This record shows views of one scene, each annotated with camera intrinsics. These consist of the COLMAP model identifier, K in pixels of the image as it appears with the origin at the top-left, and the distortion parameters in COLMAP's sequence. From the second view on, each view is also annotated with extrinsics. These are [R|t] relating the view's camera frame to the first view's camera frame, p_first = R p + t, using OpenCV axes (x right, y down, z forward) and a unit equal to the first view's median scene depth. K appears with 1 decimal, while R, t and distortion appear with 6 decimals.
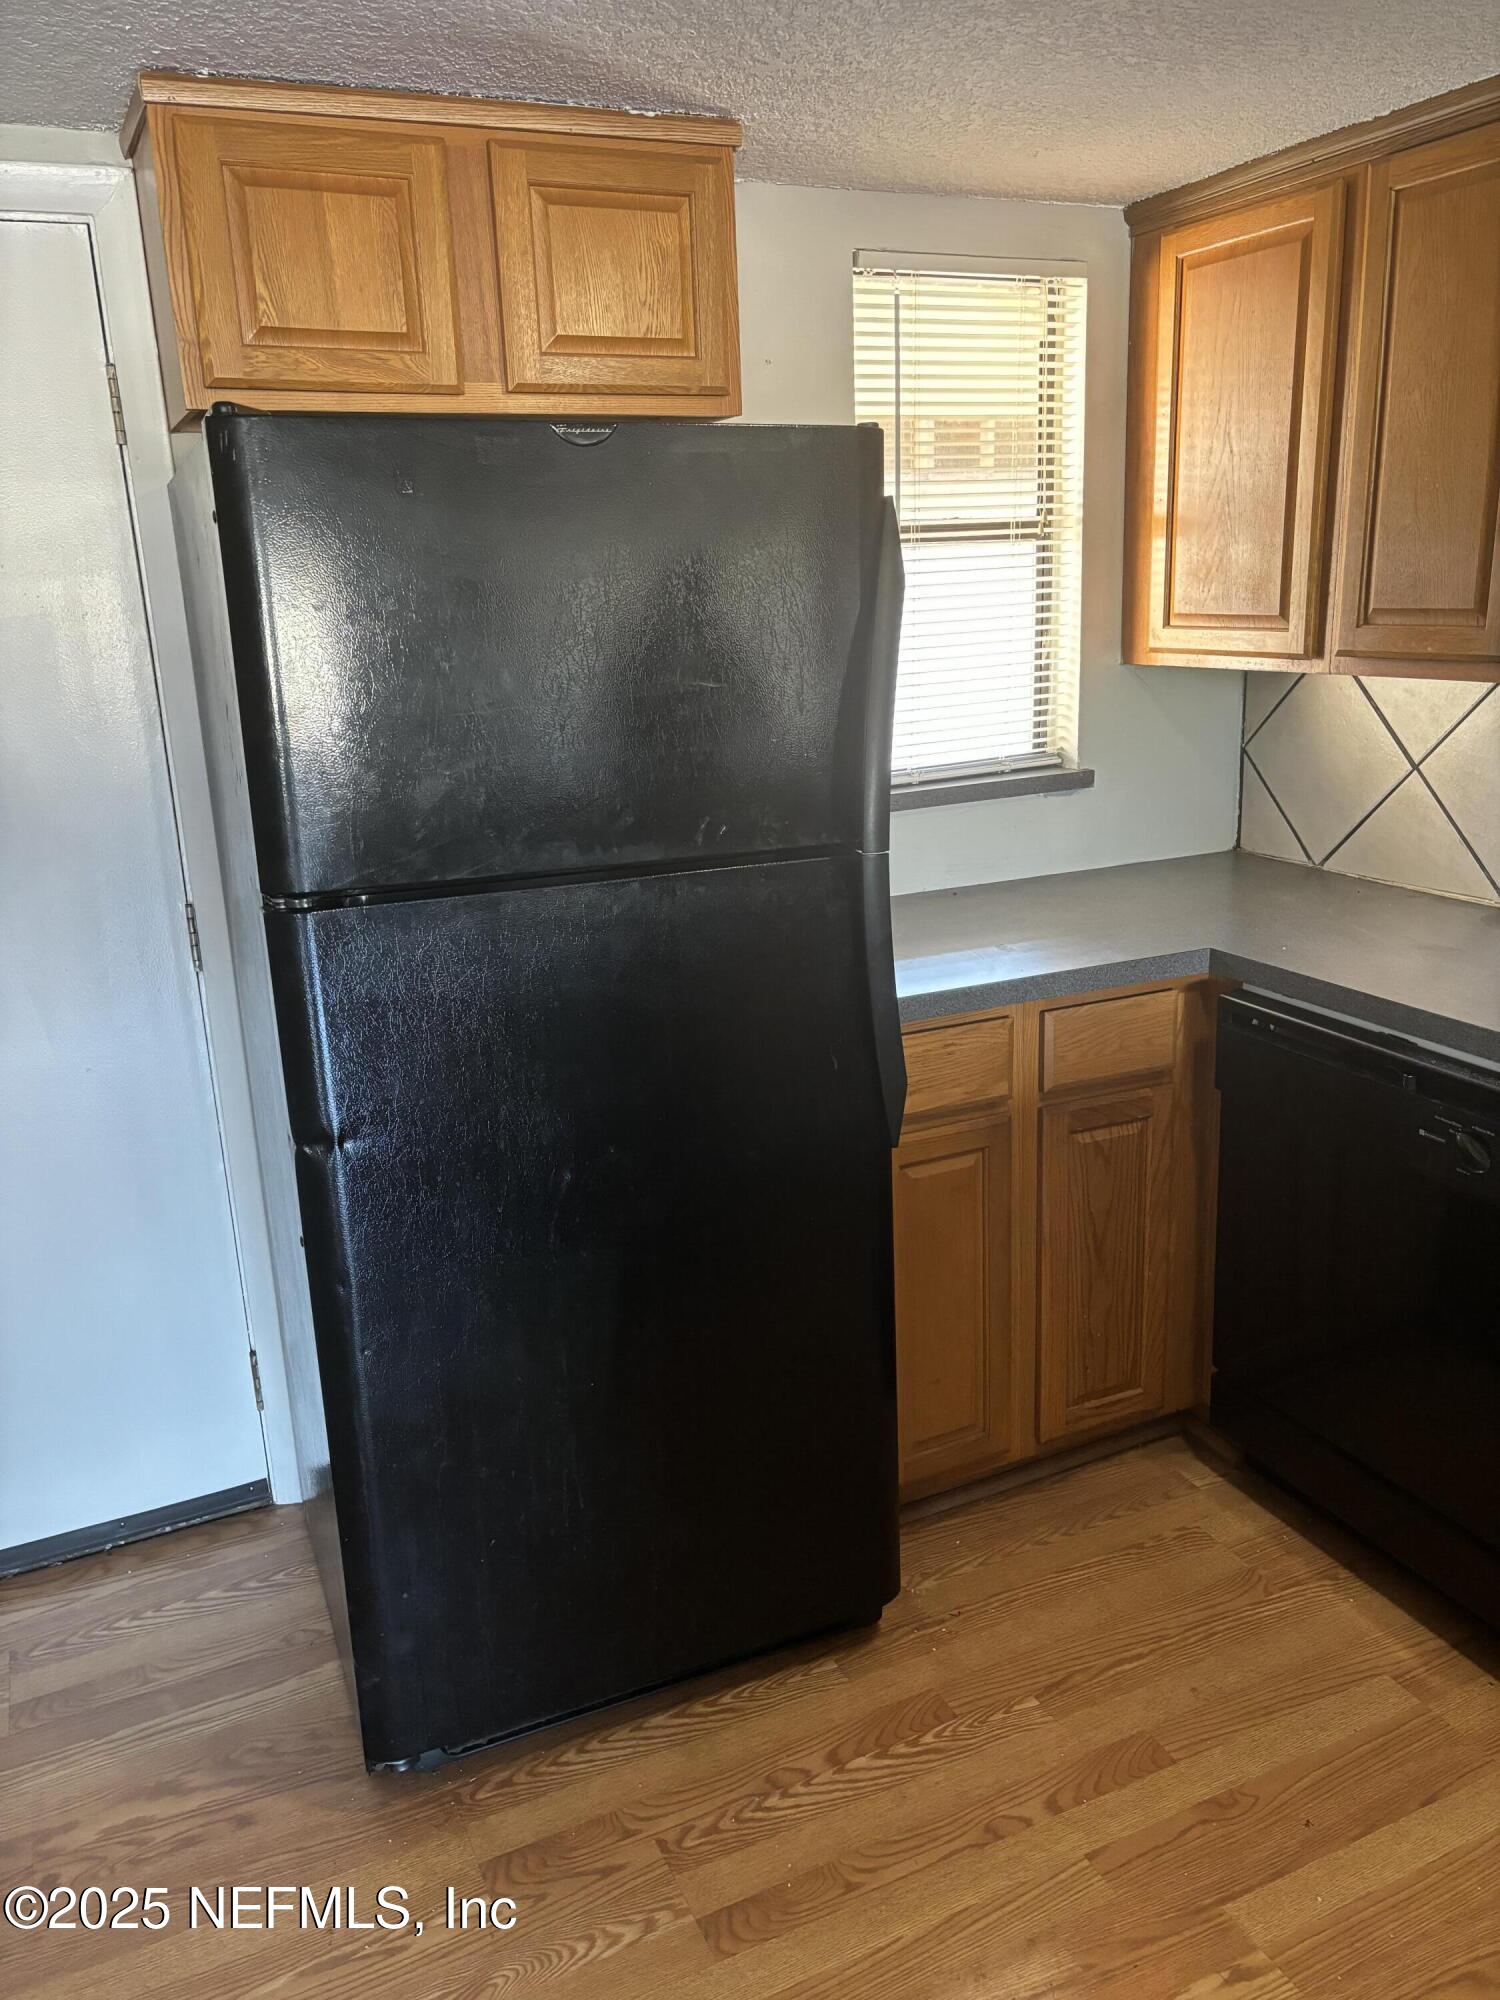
lens RADIAL K [[1534.8, 0, 752.5], [0, 1534.8, 1011.8], [0, 0, 1]] dist [0.049372, -0.048426]
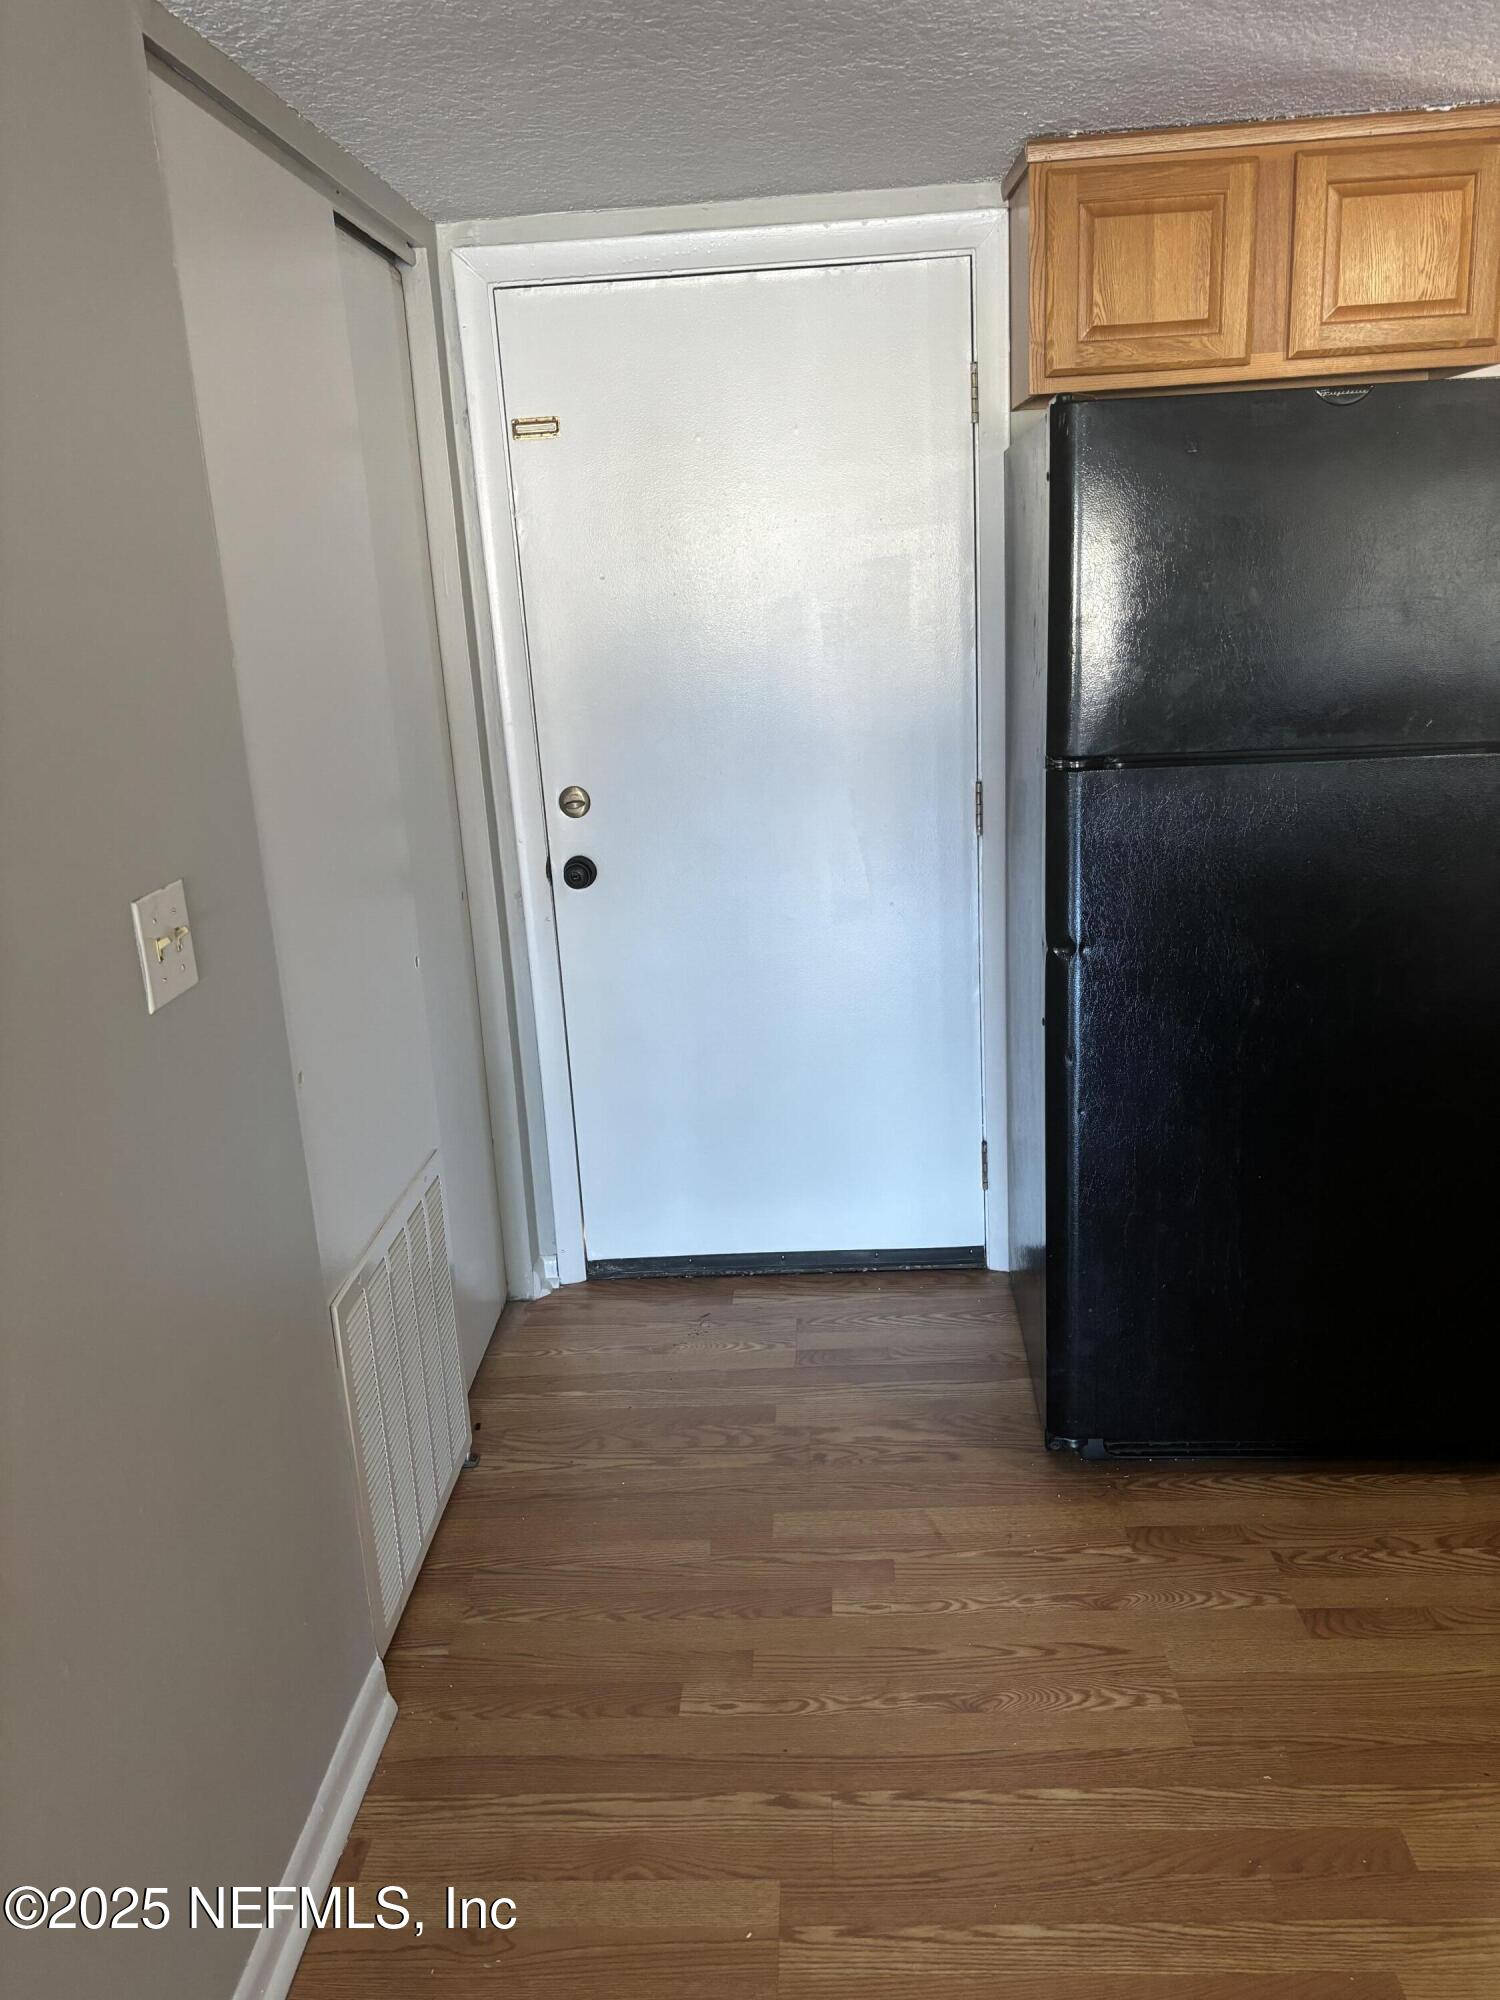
lens RADIAL K [[1534.8, 0, 741.5], [0, 1534.8, 1003.1], [0, 0, 1]] dist [0.049372, -0.048426]
pose [[0.889222, 0.113318, -0.443219, 0.058139], [-0.101756, 0.993558, 0.049872, 0.083985], [0.446015, 0.000753, 0.895025, -0.282667]]
